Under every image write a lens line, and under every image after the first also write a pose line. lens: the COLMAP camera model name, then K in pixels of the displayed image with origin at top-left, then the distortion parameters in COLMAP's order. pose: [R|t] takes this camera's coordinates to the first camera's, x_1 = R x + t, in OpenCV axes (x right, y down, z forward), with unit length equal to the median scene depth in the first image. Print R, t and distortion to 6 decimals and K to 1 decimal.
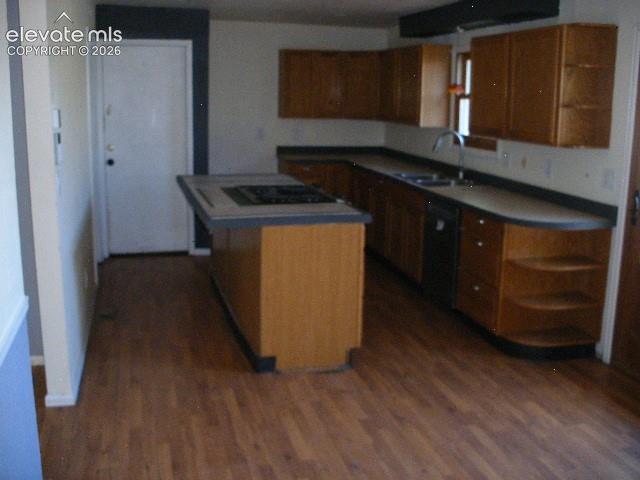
lens RADIAL K [[679.5, 0, 317.6], [0, 679.5, 229.9], [0, 0, 1]] dist [-0.222687, 0.243301]
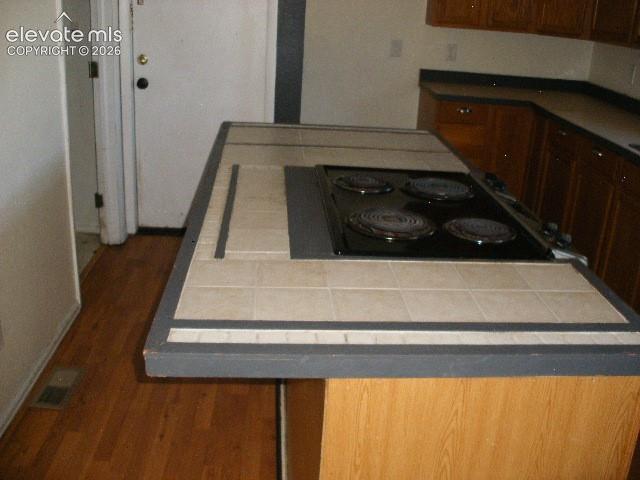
lens RADIAL K [[679.5, 0, 317.6], [0, 679.5, 229.9], [0, 0, 1]] dist [-0.222687, 0.243301]
pose [[0.976083, 0.108221, -0.188549, -0.023353], [-0.081103, 0.985948, 0.146044, -0.069996], [0.201704, -0.127259, 0.971144, 0.415900]]
